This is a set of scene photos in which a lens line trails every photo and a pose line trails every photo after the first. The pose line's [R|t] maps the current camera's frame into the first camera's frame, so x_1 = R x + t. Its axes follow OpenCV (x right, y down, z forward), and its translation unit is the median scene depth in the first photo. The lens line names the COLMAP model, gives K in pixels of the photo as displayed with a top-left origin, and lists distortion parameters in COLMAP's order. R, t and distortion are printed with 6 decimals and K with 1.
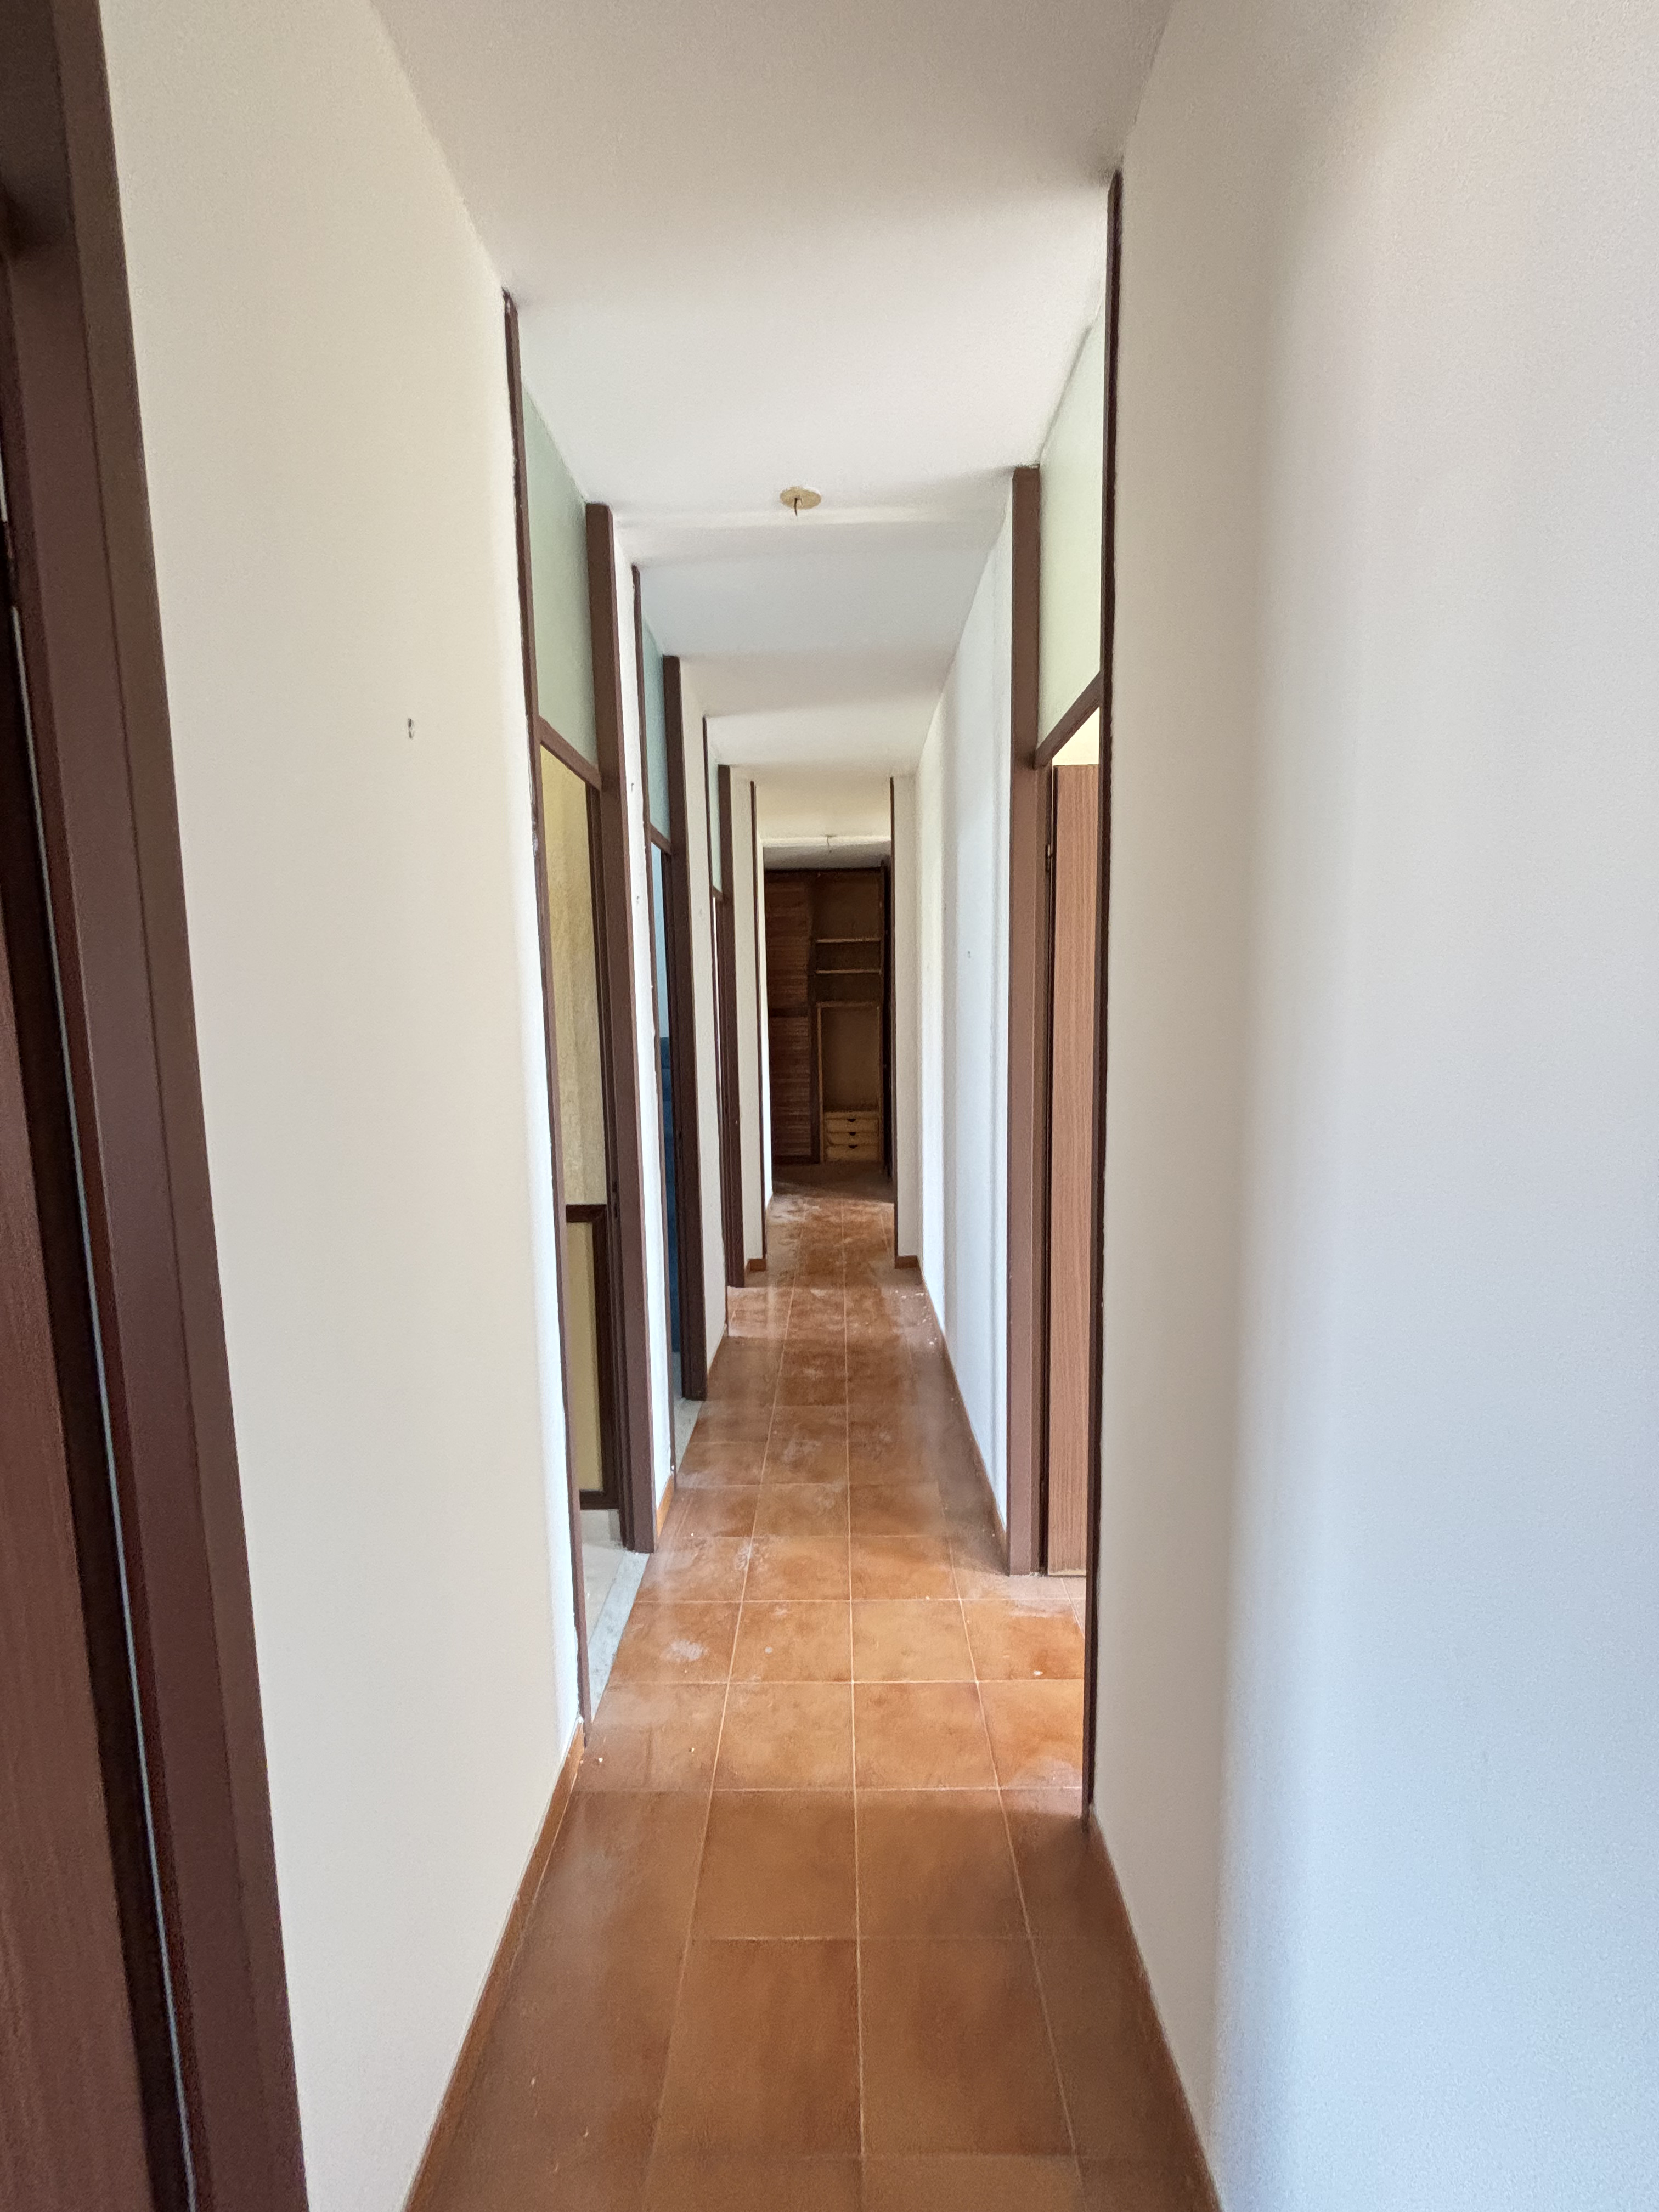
lens RADIAL K [[896.8, 0, 826.2], [0, 896.8, 1104.4], [0, 0, 1]] dist [0.001782, -0.000176]
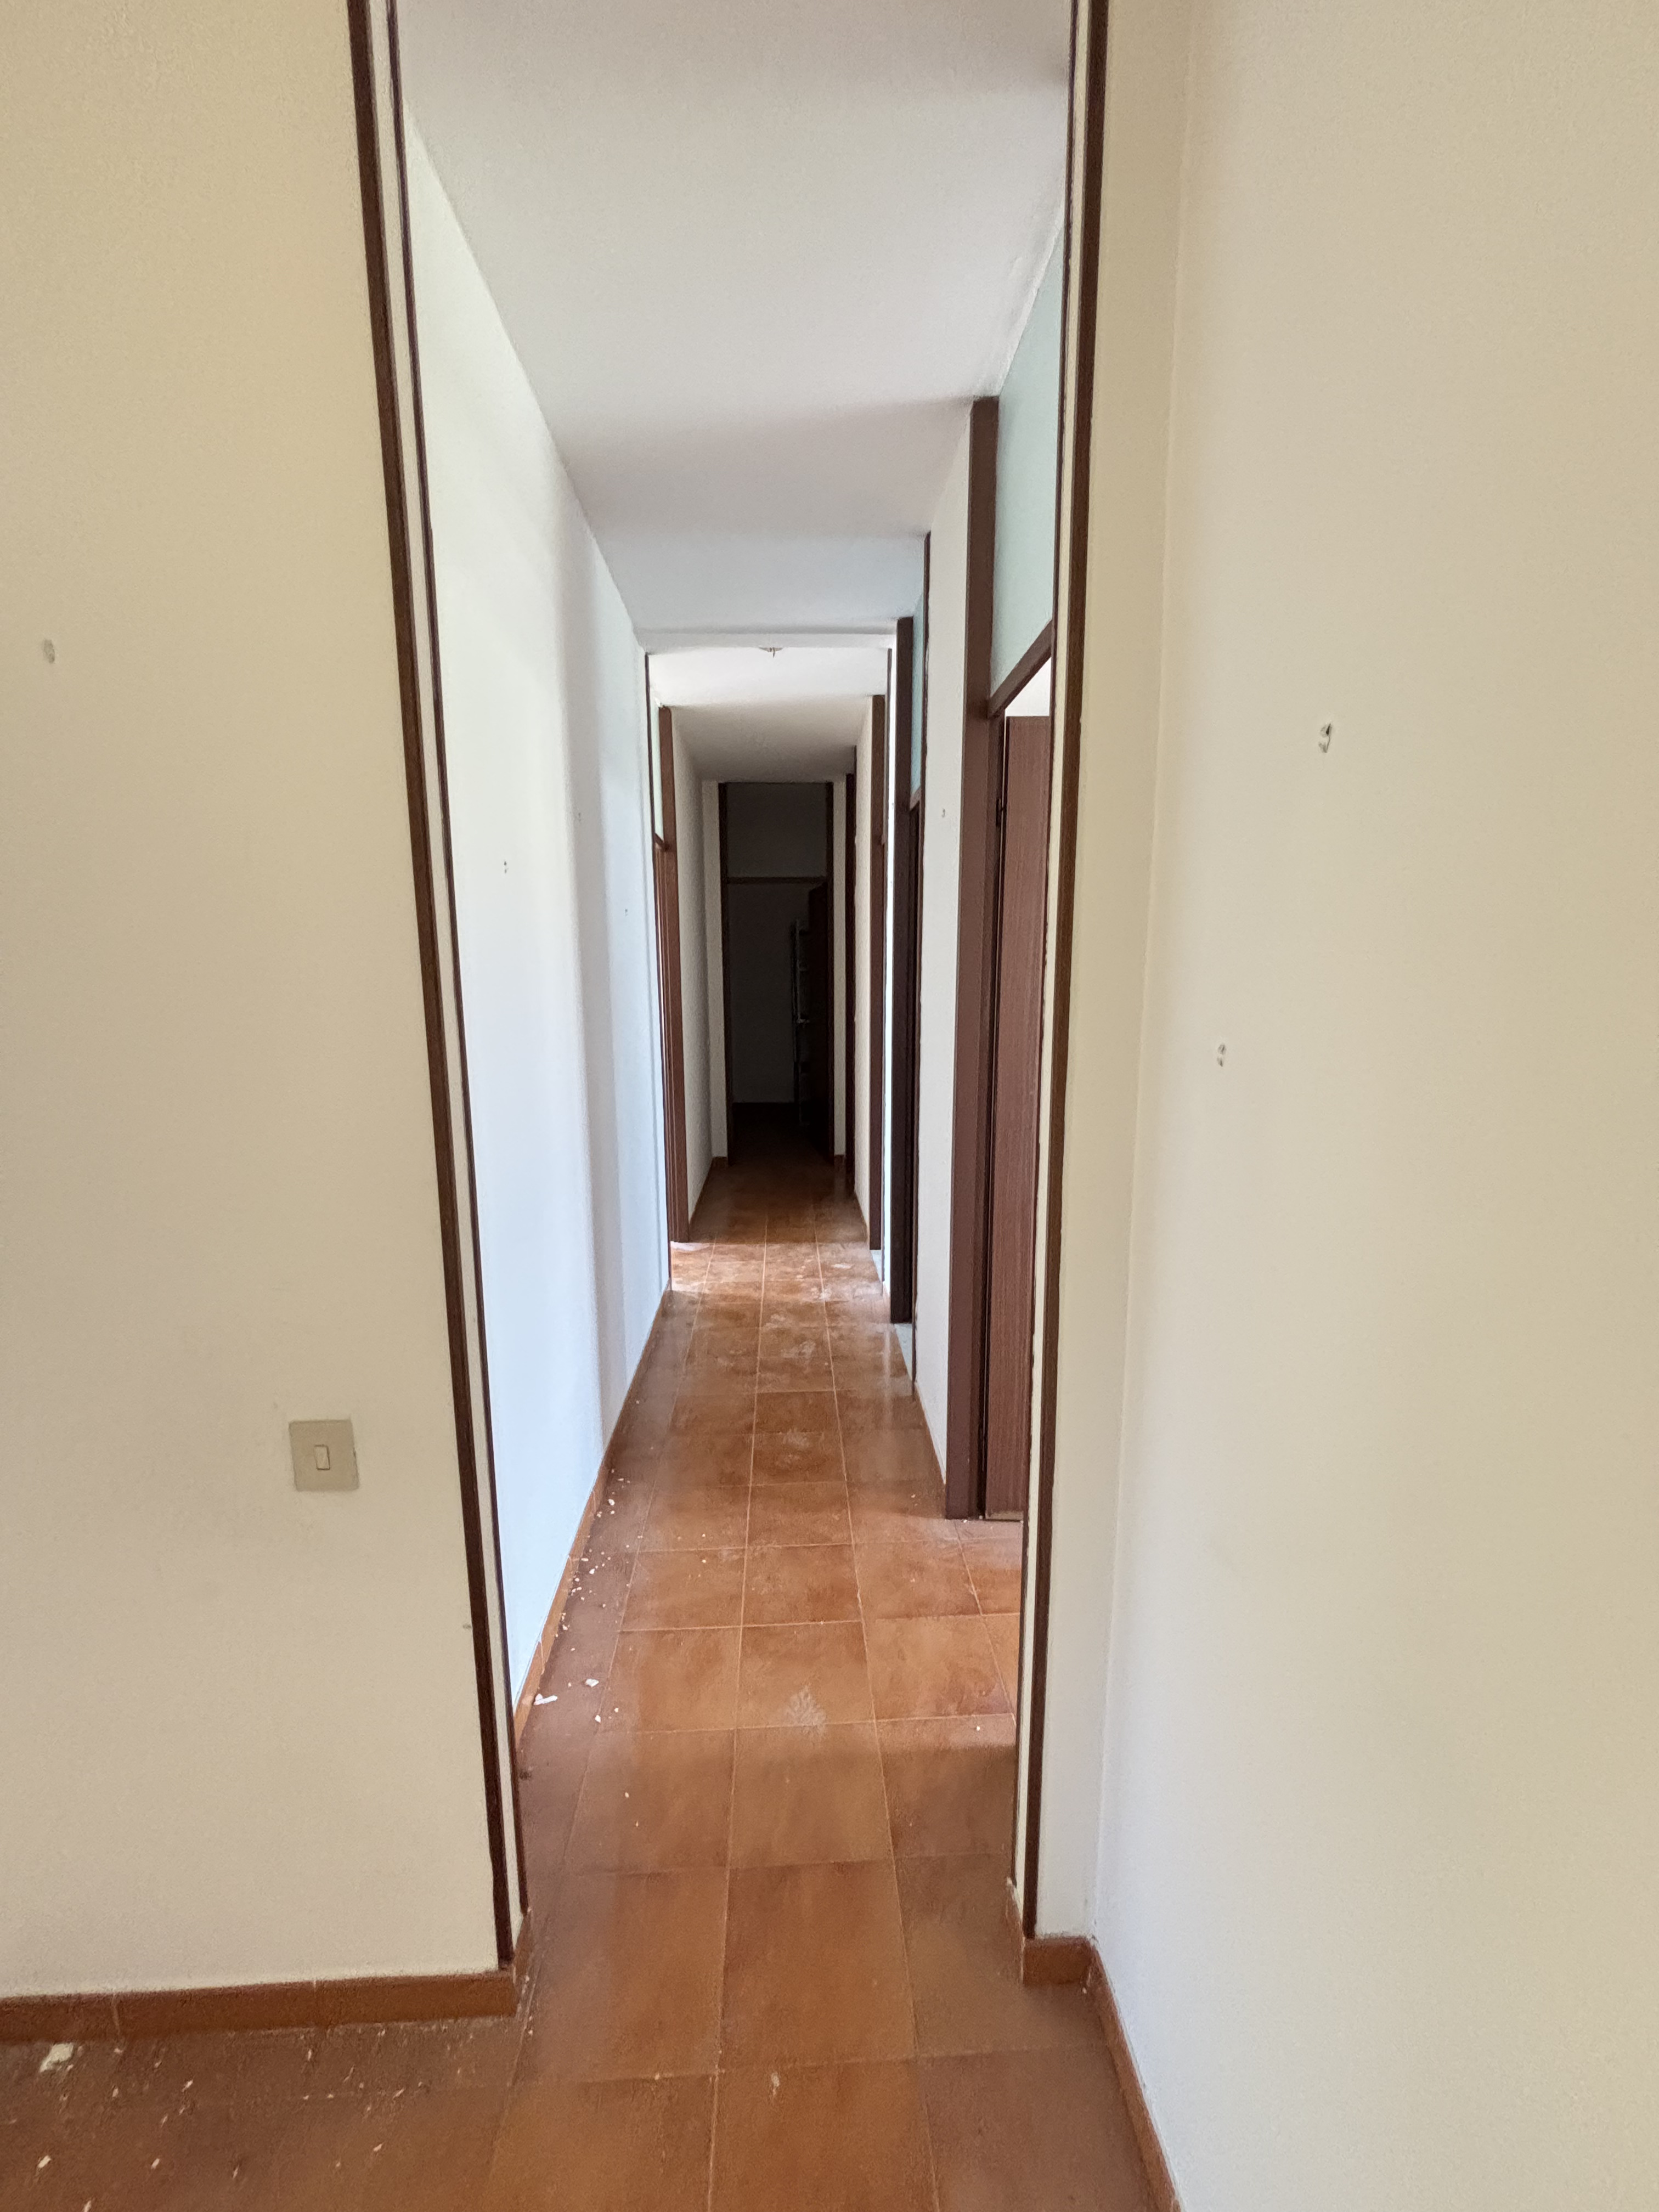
lens RADIAL K [[896.8, 0, 831.6], [0, 896.8, 1100.4], [0, 0, 1]] dist [0.001782, -0.000176]
pose [[-0.997366, 0.032006, -0.065097, -0.006310], [0.014105, 0.965837, 0.258766, -0.275854], [0.071155, 0.257166, -0.963744, 2.571795]]
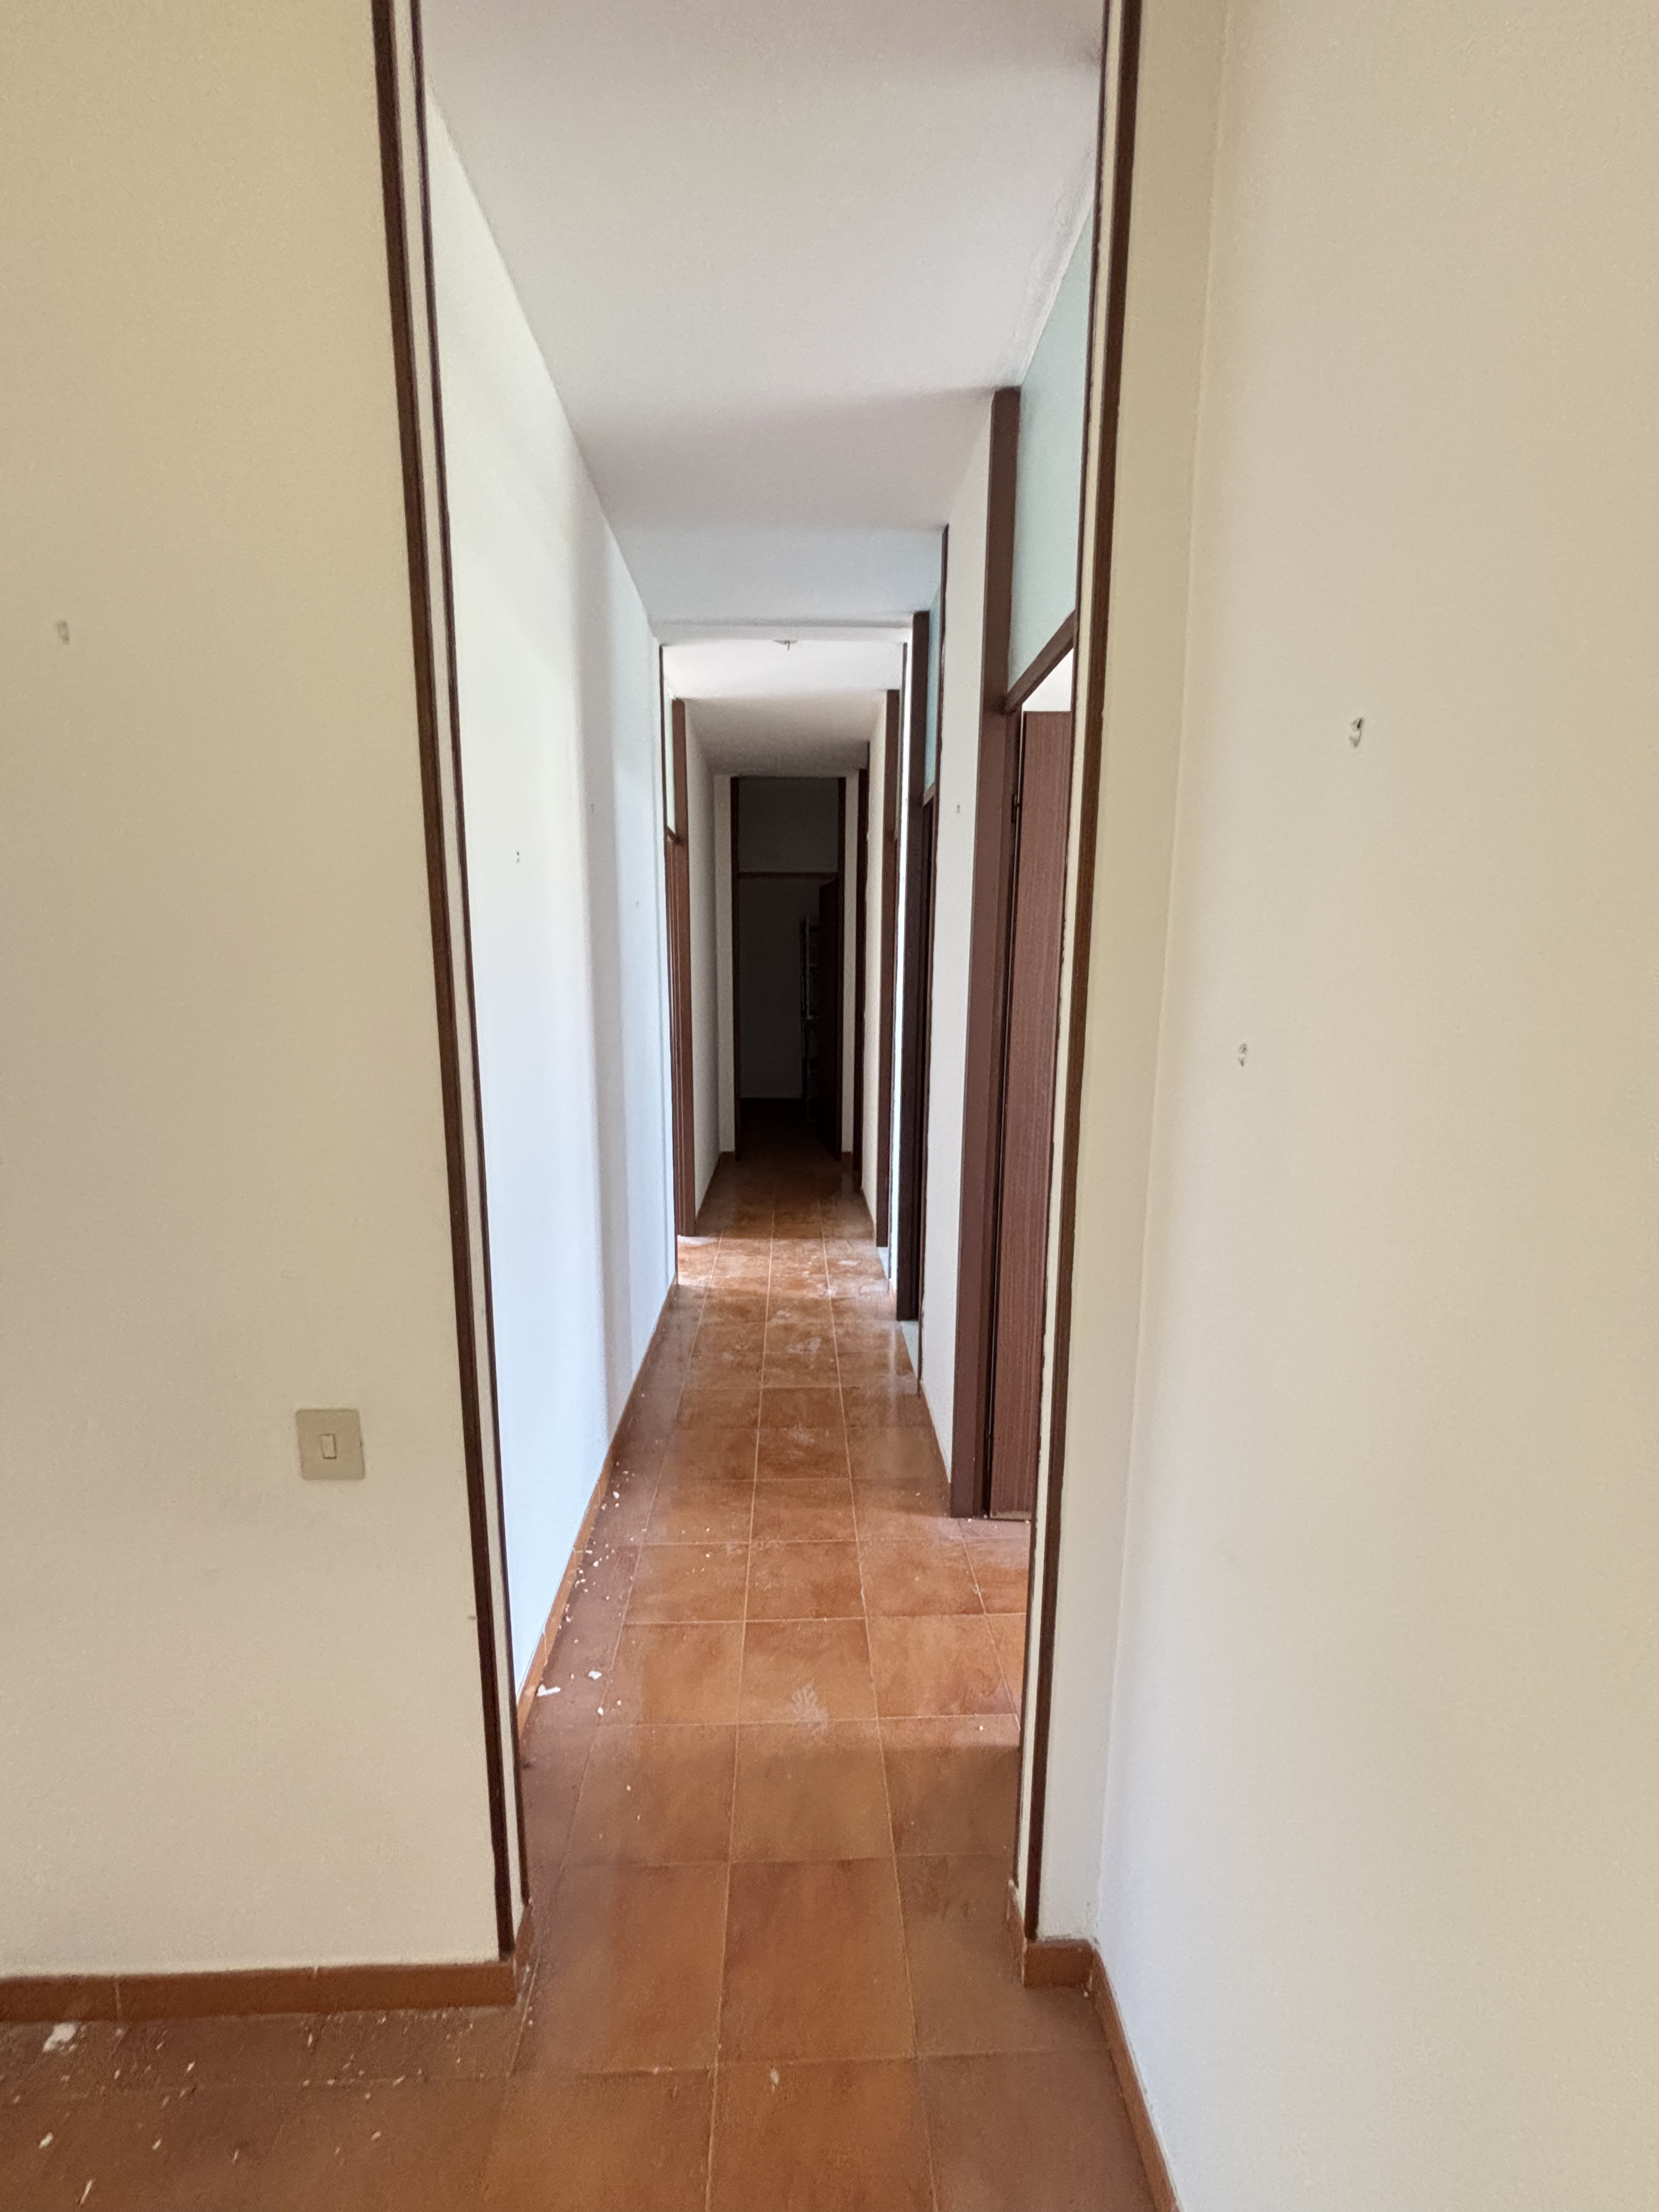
lens RADIAL K [[896.8, 0, 832.4], [0, 896.8, 1102.5], [0, 0, 1]] dist [0.001782, -0.000176]
pose [[-0.998189, 0.018560, -0.057225, -0.004174], [0.002764, 0.964364, 0.264566, -0.274166], [0.060096, 0.263928, -0.962668, 2.568125]]
